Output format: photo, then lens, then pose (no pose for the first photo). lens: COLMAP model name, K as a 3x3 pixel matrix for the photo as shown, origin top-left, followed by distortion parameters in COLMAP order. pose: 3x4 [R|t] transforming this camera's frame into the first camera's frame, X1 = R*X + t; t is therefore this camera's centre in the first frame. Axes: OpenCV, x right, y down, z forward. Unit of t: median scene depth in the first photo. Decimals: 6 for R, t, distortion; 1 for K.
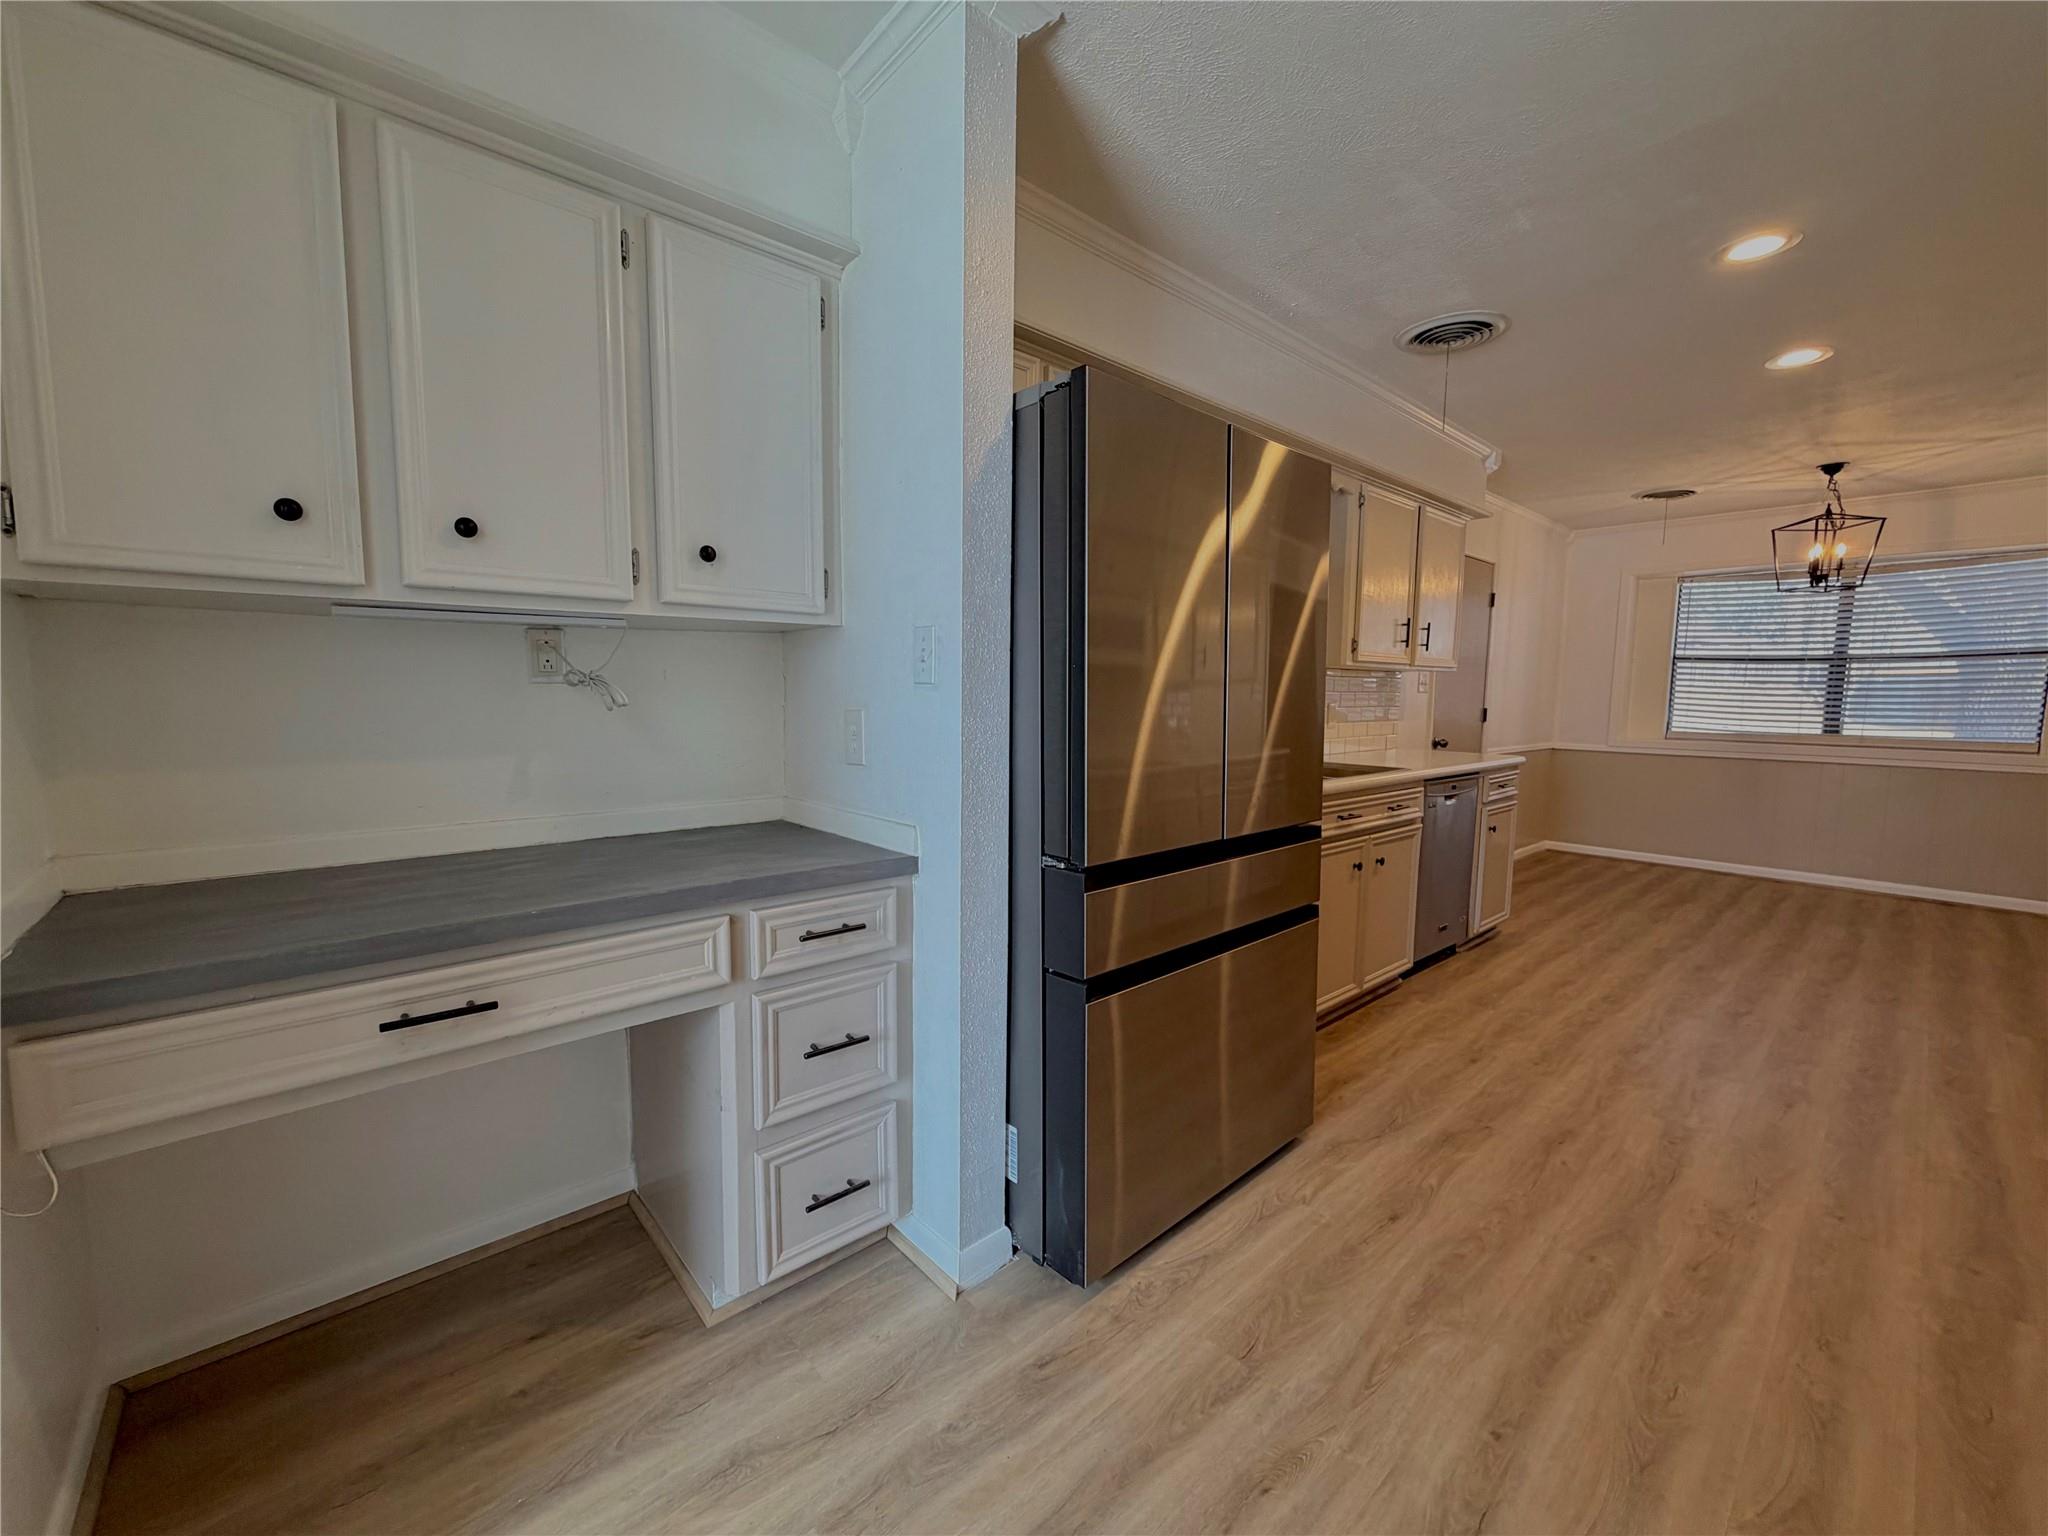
lens RADIAL K [[815.0, 0, 1019.4], [0, 815.0, 767.2], [0, 0, 1]] dist [-0.000249, 0.000064]
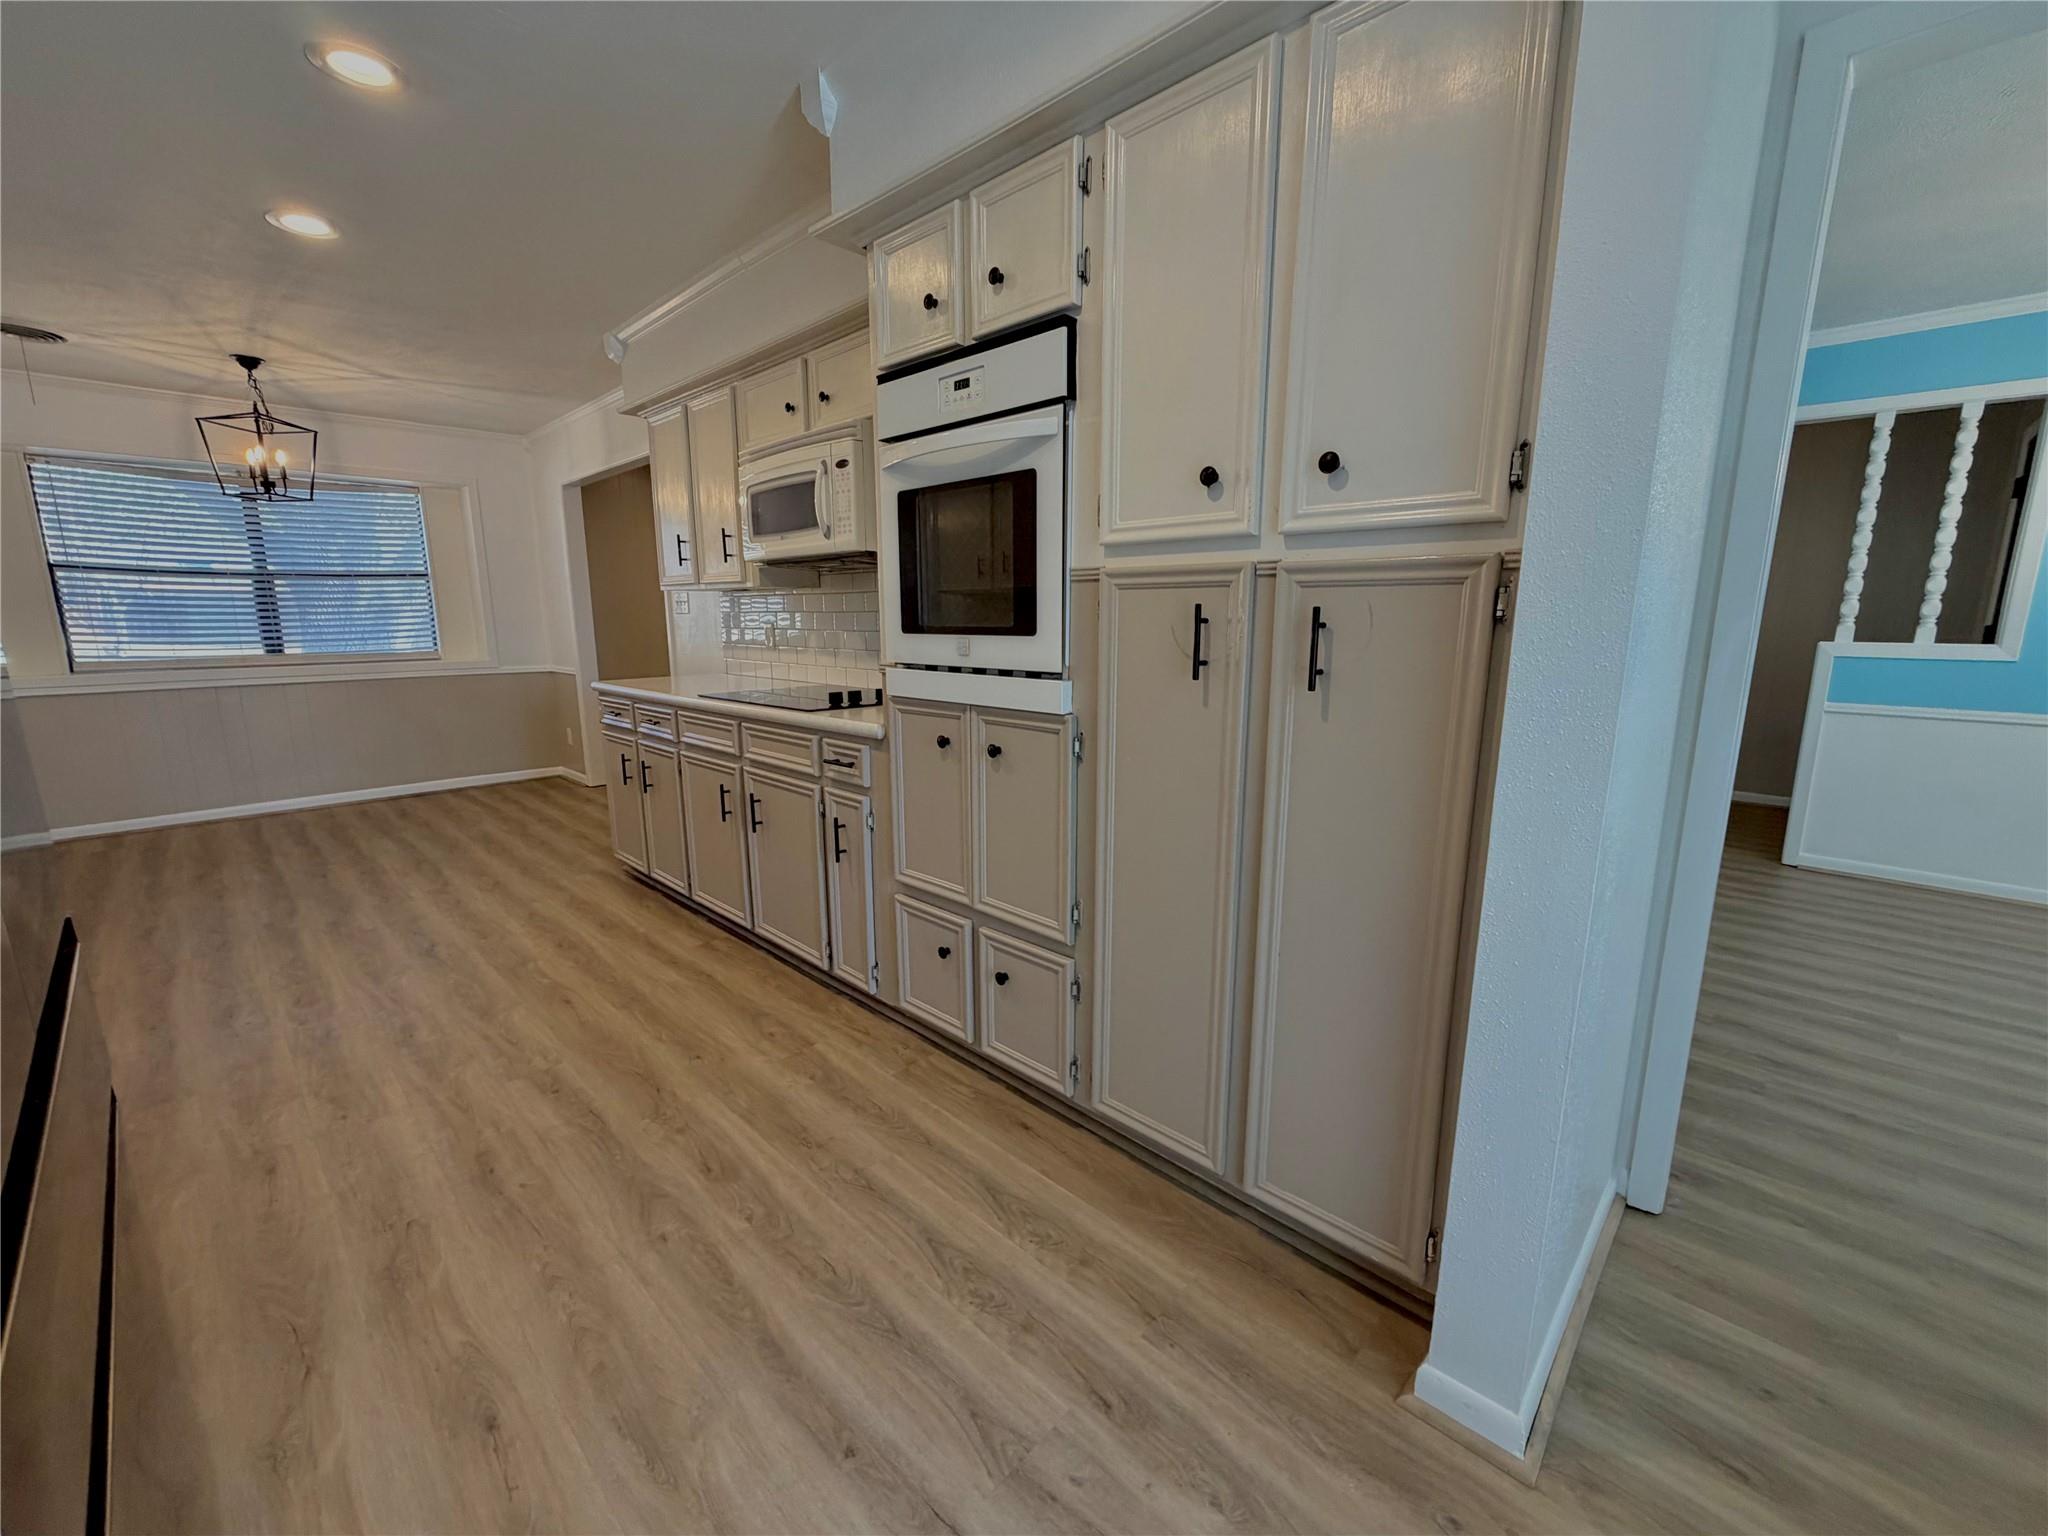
lens RADIAL K [[813.1, 0, 1024.0], [0, 813.1, 768.0], [0, 0, 1]] dist [-0.000093, 0.000087]
pose [[-0.073340, -0.197790, 0.977497, -0.084876], [0.096886, 0.974087, 0.204369, -0.044204], [-0.992590, 0.109694, -0.052276, 0.414237]]
